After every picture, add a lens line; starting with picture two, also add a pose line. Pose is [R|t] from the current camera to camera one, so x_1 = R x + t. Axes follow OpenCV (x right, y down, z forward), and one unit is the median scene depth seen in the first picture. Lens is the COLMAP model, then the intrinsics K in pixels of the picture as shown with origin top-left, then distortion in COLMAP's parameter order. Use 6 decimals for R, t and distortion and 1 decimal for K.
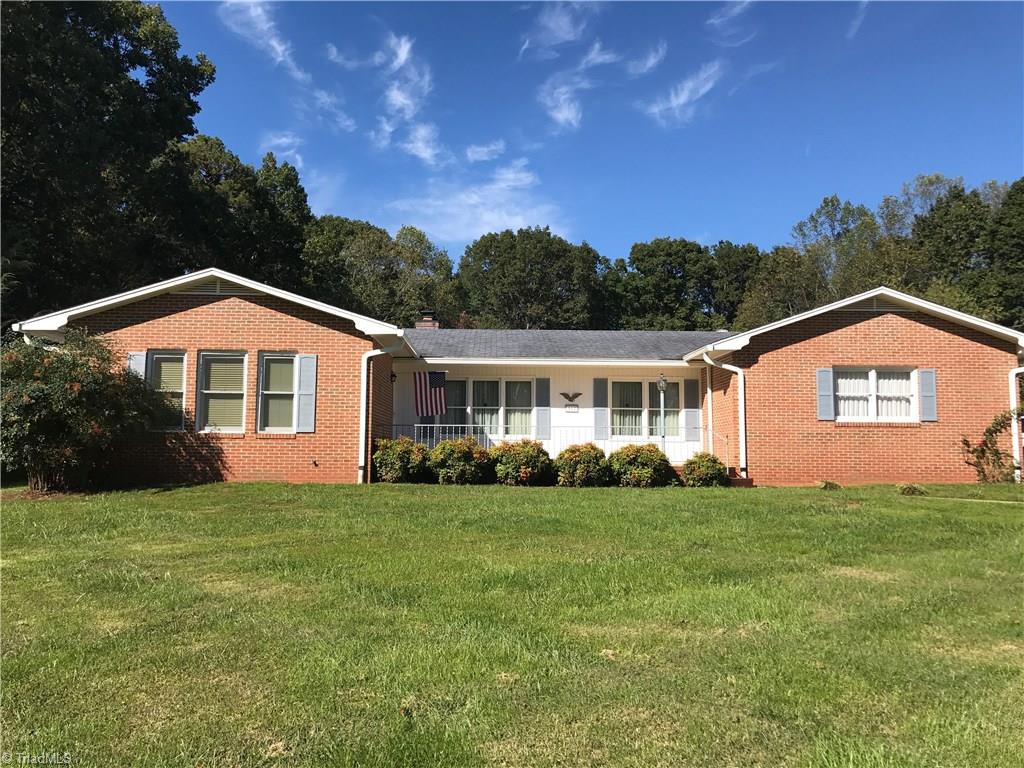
lens RADIAL K [[833.5, 0, 489.5], [0, 833.5, 383.8], [0, 0, 1]] dist [0.088153, -0.153940]
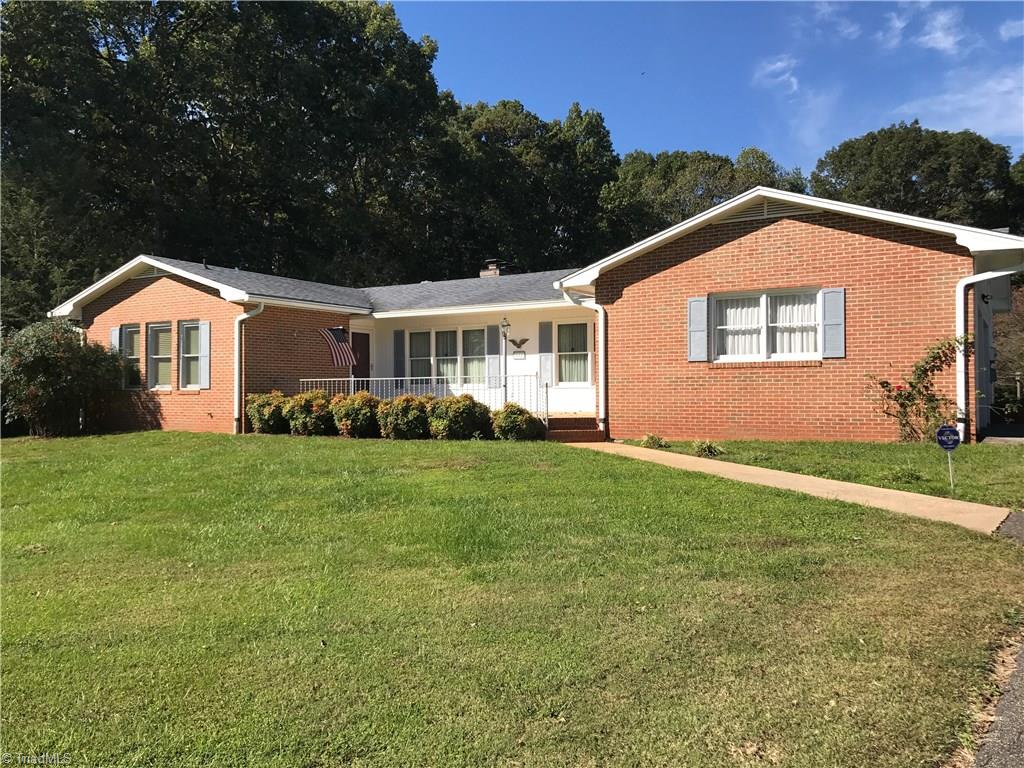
lens RADIAL K [[833.5, 0, 489.5], [0, 833.5, 383.8], [0, 0, 1]] dist [0.088153, -0.153940]
pose [[0.843872, -0.019227, -0.536199, 0.659029], [0.057970, 0.996775, 0.055491, 0.007964], [0.533403, -0.077911, 0.842265, 0.200377]]
